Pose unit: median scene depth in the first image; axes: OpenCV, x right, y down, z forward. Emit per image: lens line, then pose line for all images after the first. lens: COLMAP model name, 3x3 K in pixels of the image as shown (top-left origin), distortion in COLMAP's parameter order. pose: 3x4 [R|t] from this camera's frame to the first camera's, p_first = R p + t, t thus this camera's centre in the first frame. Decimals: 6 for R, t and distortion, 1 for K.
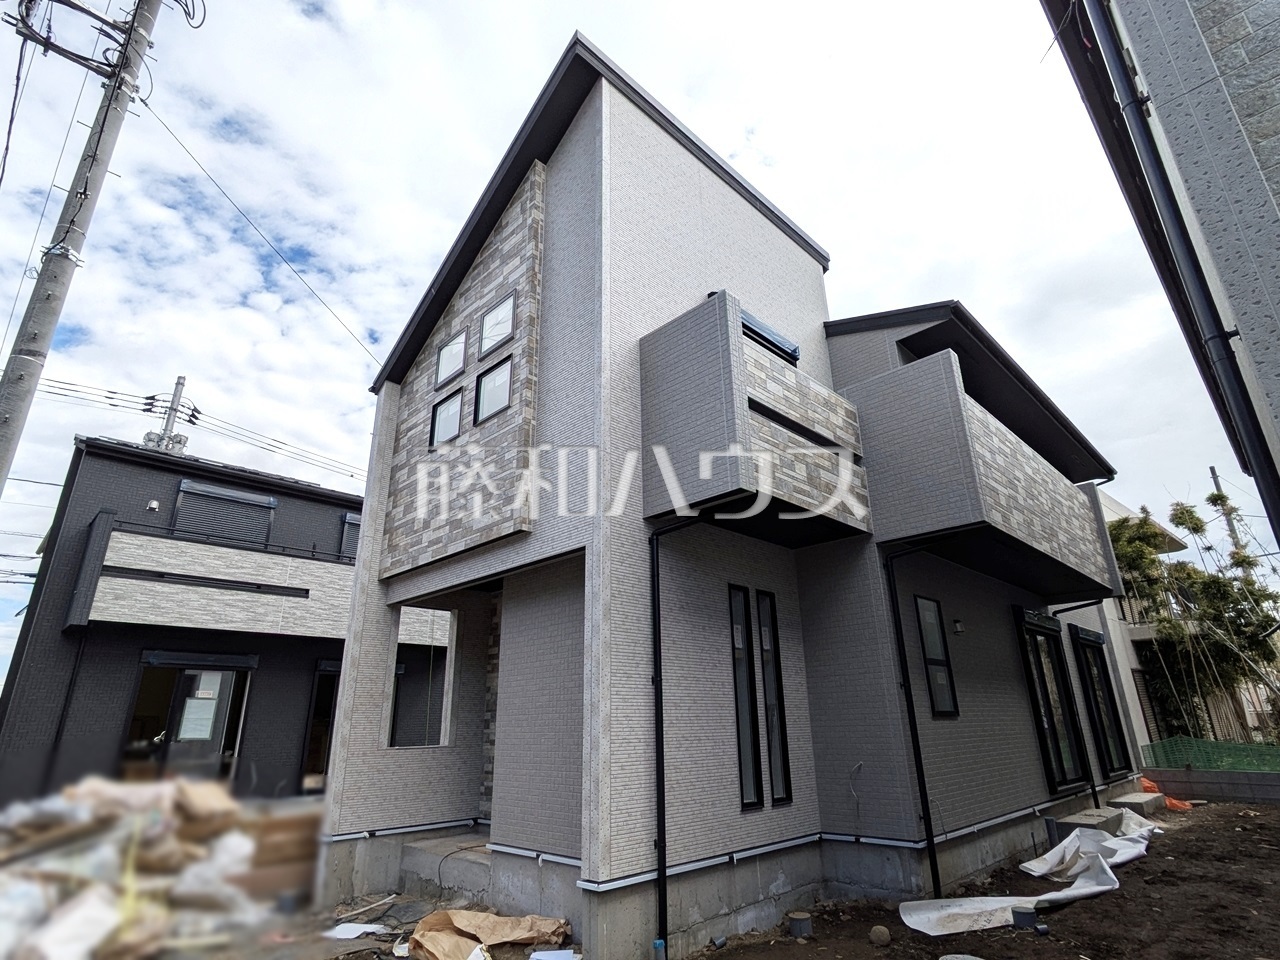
lens RADIAL K [[666.3, 0, 640.0], [0, 666.3, 480.0], [0, 0, 1]] dist [-0.009477, 0.005114]
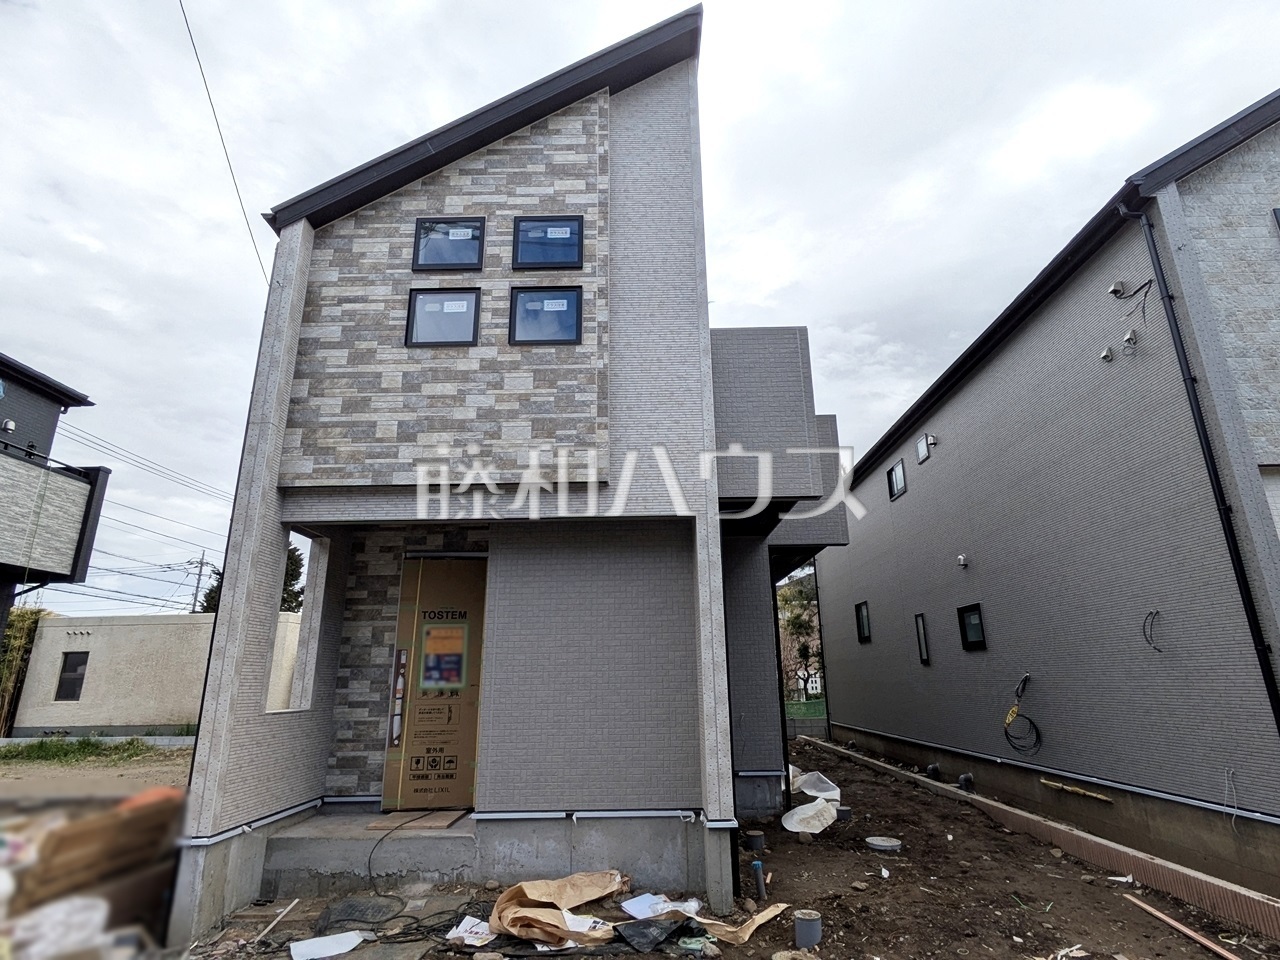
lens RADIAL K [[666.3, 0, 640.0], [0, 666.3, 480.0], [0, 0, 1]] dist [-0.009477, 0.005114]
pose [[0.711823, 0.211582, 0.669733, -0.623119], [-0.242756, 0.968895, -0.048081, 0.084839], [-0.659074, -0.128356, 0.741044, 0.206373]]
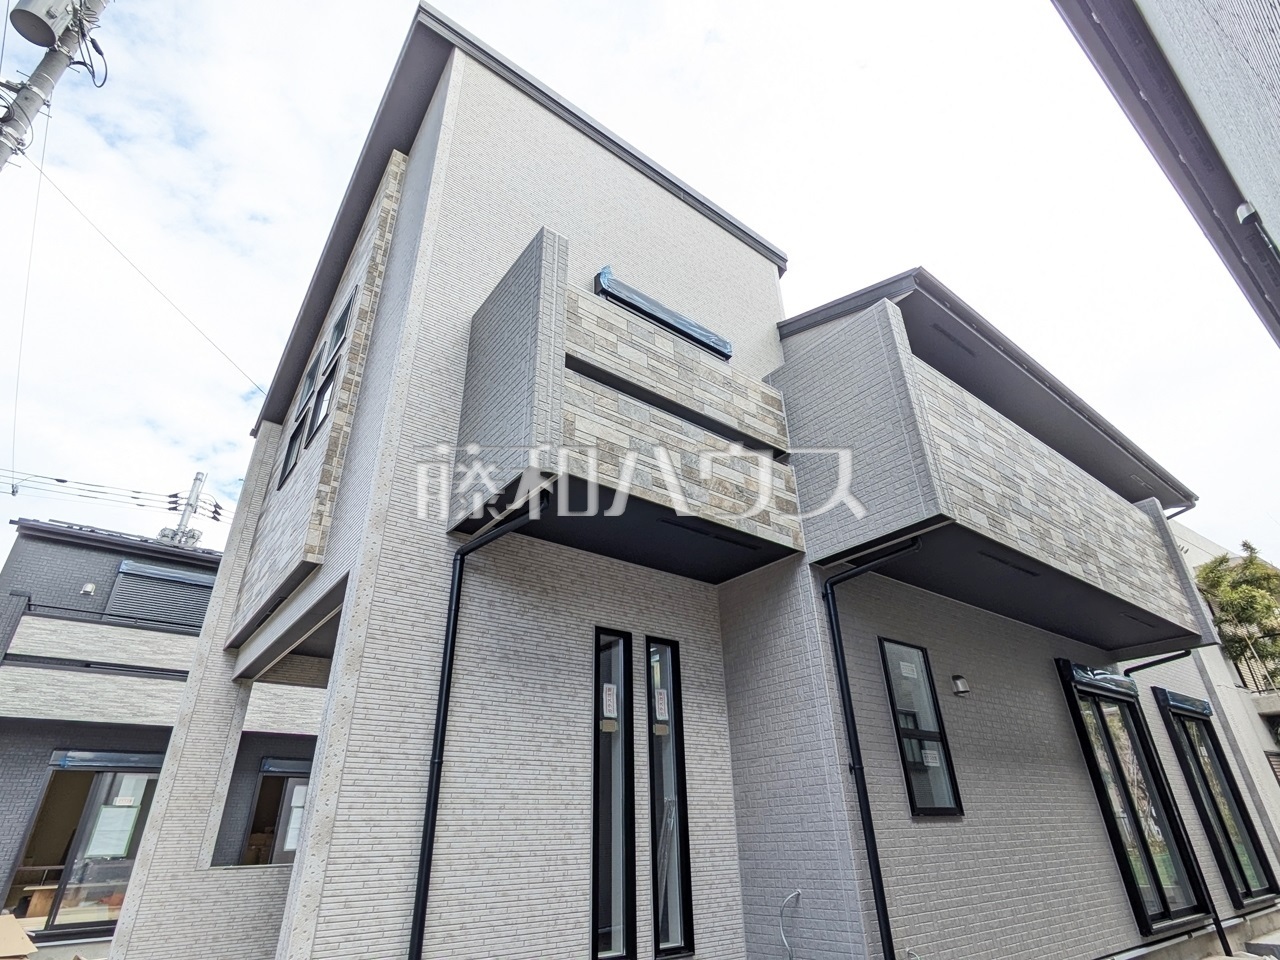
lens RADIAL K [[666.3, 0, 640.0], [0, 666.3, 480.0], [0, 0, 1]] dist [-0.009477, 0.005114]
pose [[0.993019, -0.062630, -0.099956, 0.225290], [0.048385, 0.989101, -0.139063, 0.086447], [0.107576, 0.133256, 0.985226, 0.228392]]
